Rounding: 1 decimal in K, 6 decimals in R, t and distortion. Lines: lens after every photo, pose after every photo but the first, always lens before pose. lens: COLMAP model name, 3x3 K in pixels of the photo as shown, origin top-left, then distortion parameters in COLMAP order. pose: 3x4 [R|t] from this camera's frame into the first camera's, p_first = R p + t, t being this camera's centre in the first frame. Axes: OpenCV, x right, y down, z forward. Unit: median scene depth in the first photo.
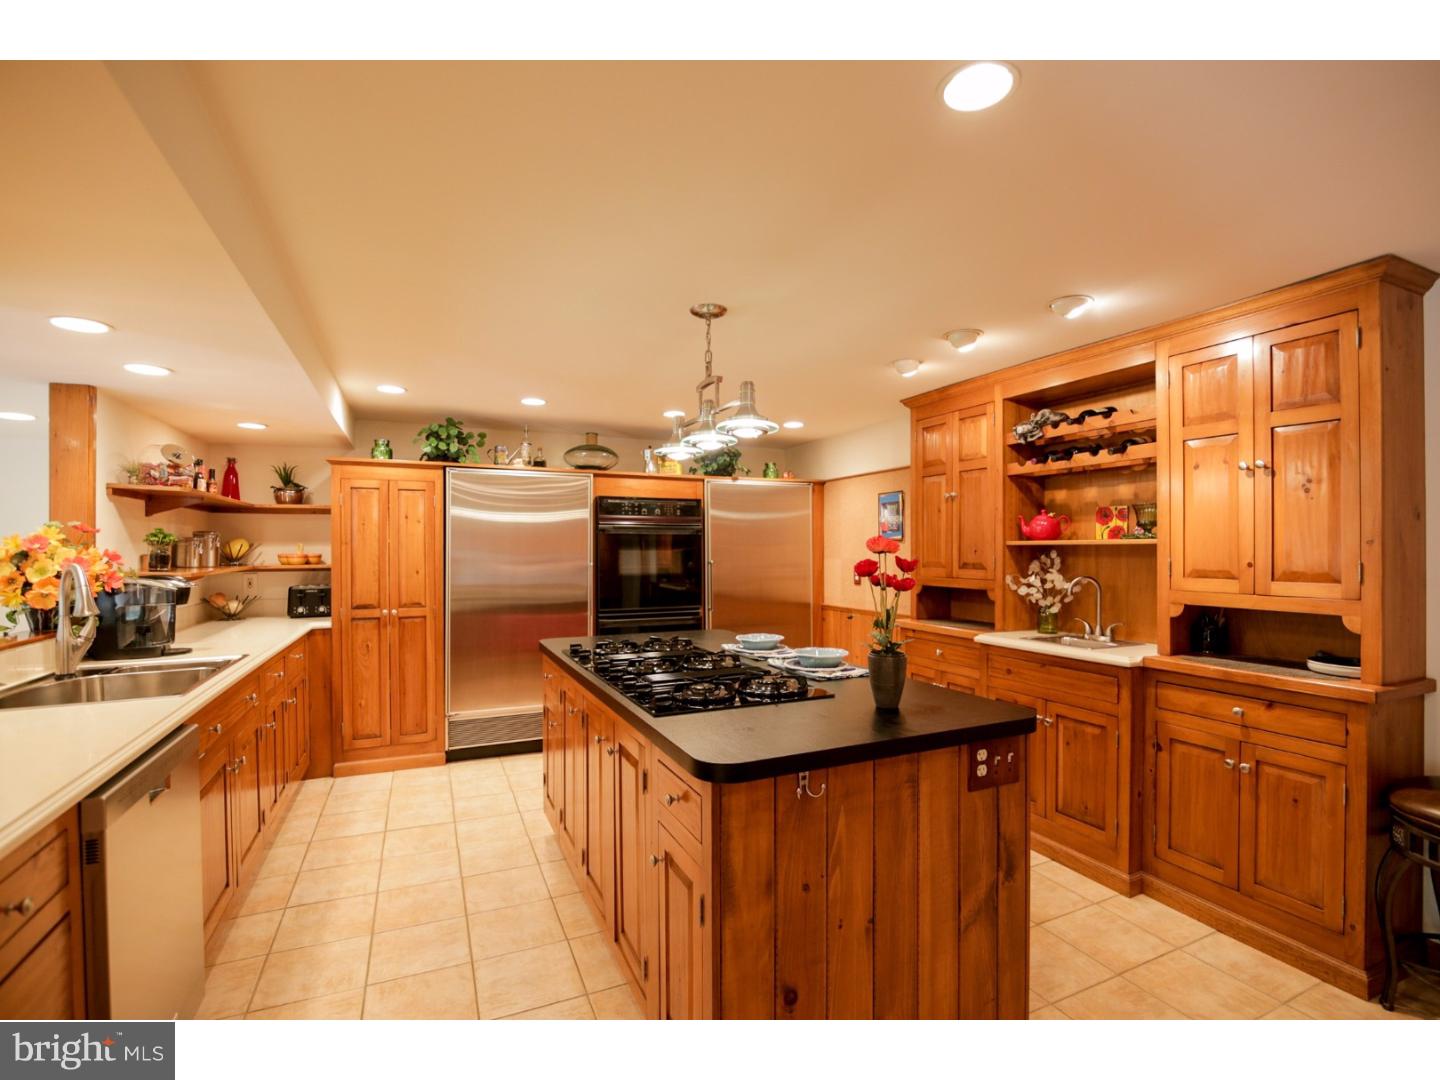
lens RADIAL K [[668.6, 0, 729.7], [0, 668.6, 546.0], [0, 0, 1]] dist [-0.024087, -0.000024]
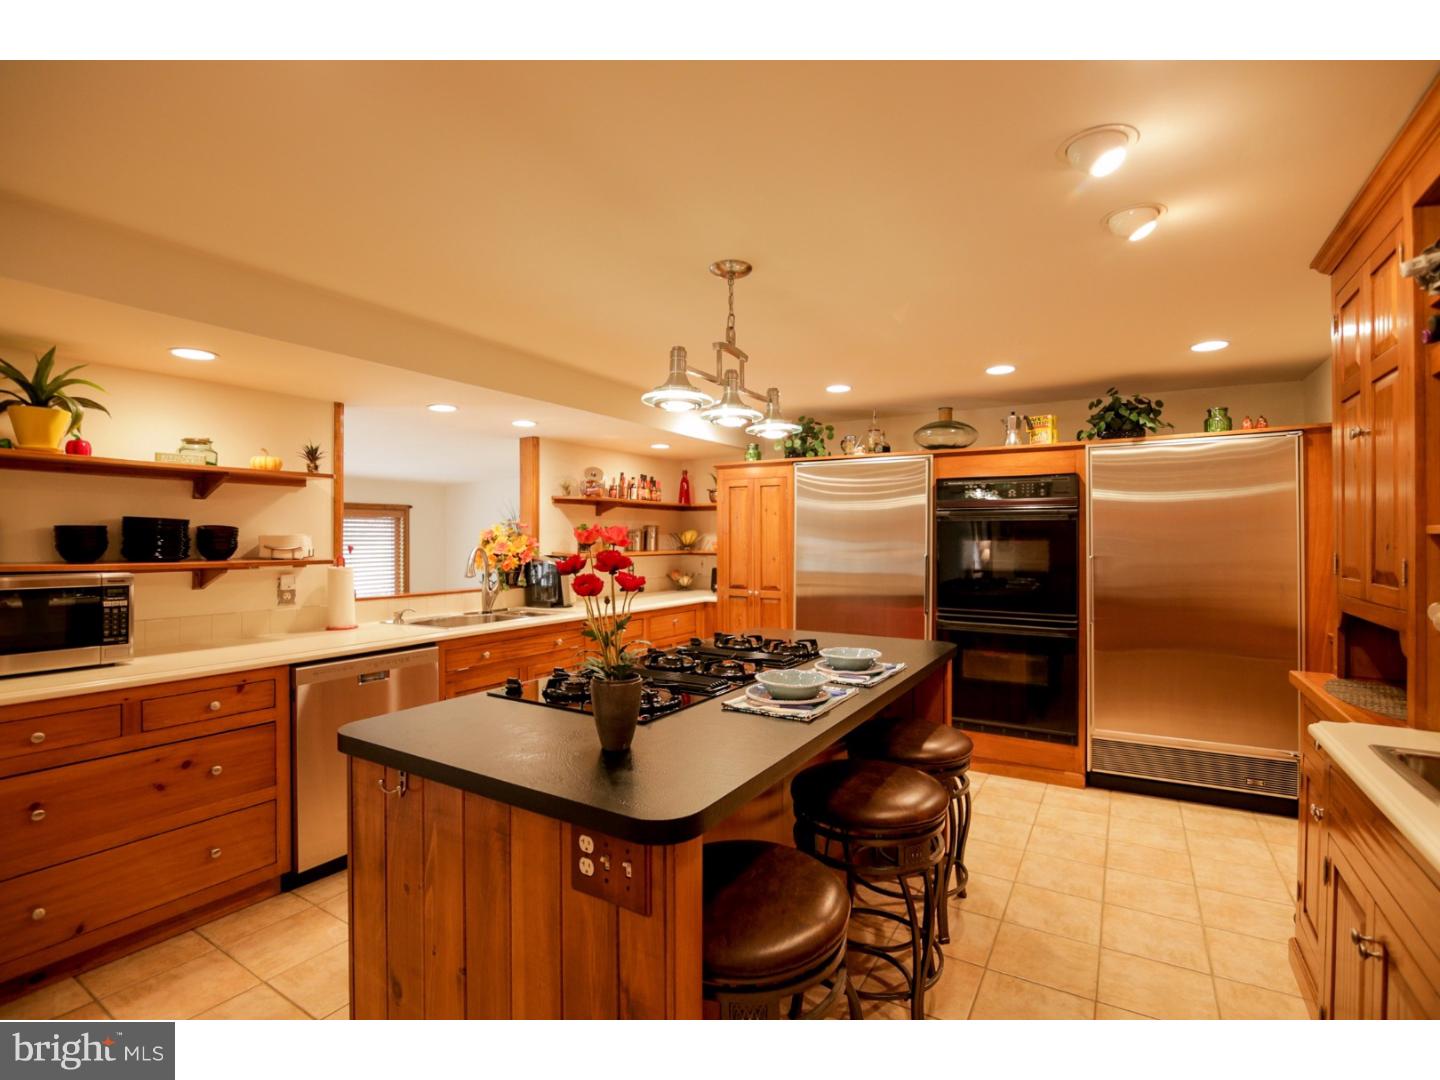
lens RADIAL K [[668.6, 0, 729.7], [0, 668.6, 546.0], [0, 0, 1]] dist [-0.024087, -0.000024]
pose [[0.559680, 0.012780, -0.828610, 0.517548], [0.000623, 0.999874, 0.015843, -0.000405], [0.828709, -0.009383, 0.559602, 0.377348]]
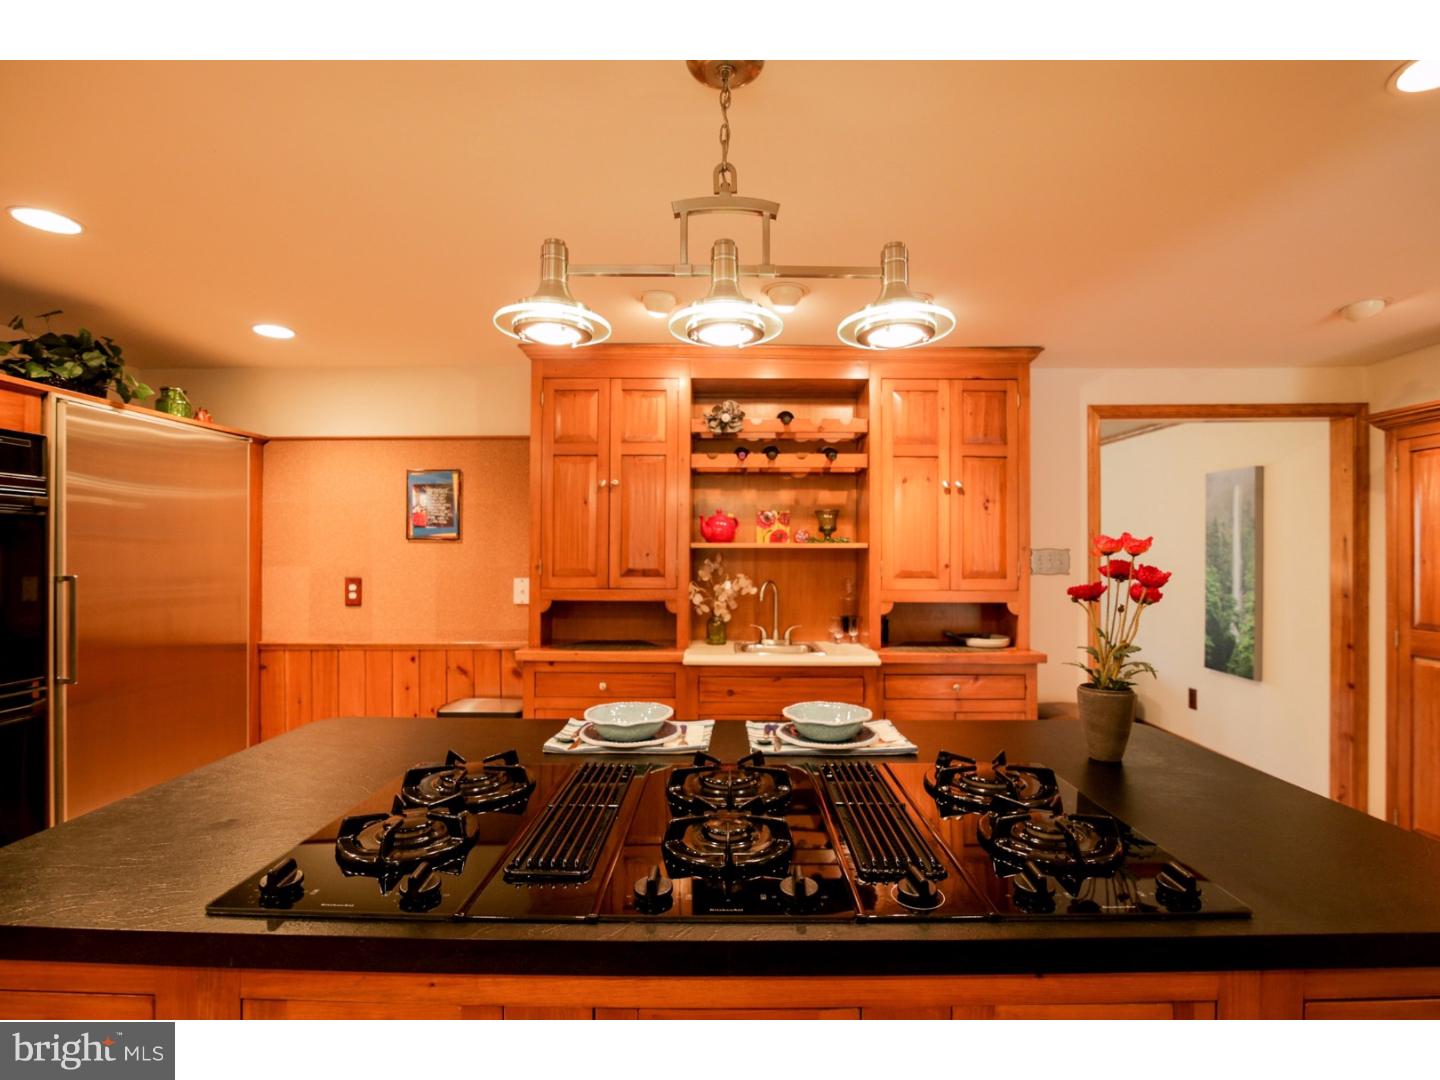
lens RADIAL K [[668.6, 0, 729.7], [0, 668.6, 546.0], [0, 0, 1]] dist [-0.024087, -0.000024]
pose [[0.424544, 0.014740, 0.905287, -0.351119], [-0.007426, 0.999891, -0.012798, 0.007370], [-0.905377, -0.001290, 0.424607, 0.591763]]
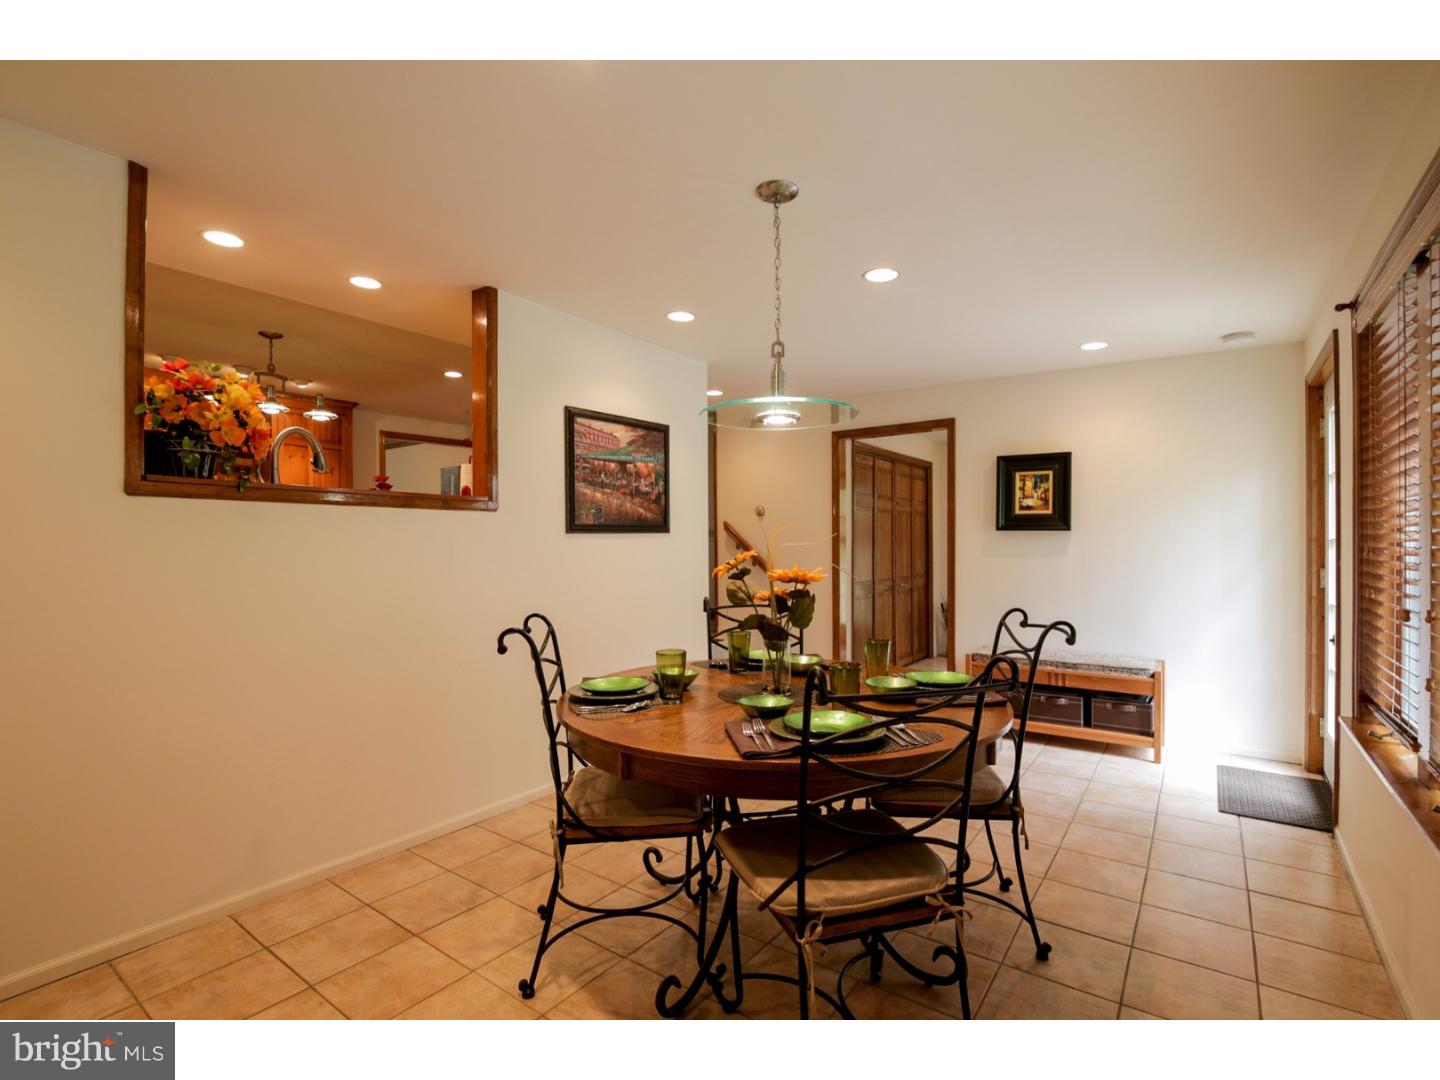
lens RADIAL K [[668.6, 0, 729.7], [0, 668.6, 546.0], [0, 0, 1]] dist [-0.024087, -0.000024]
pose [[-0.490953, 0.007561, 0.871153, -1.604487], [0.003997, 0.999971, -0.006427, 0.166899], [-0.871177, 0.000326, -0.490970, 0.596825]]
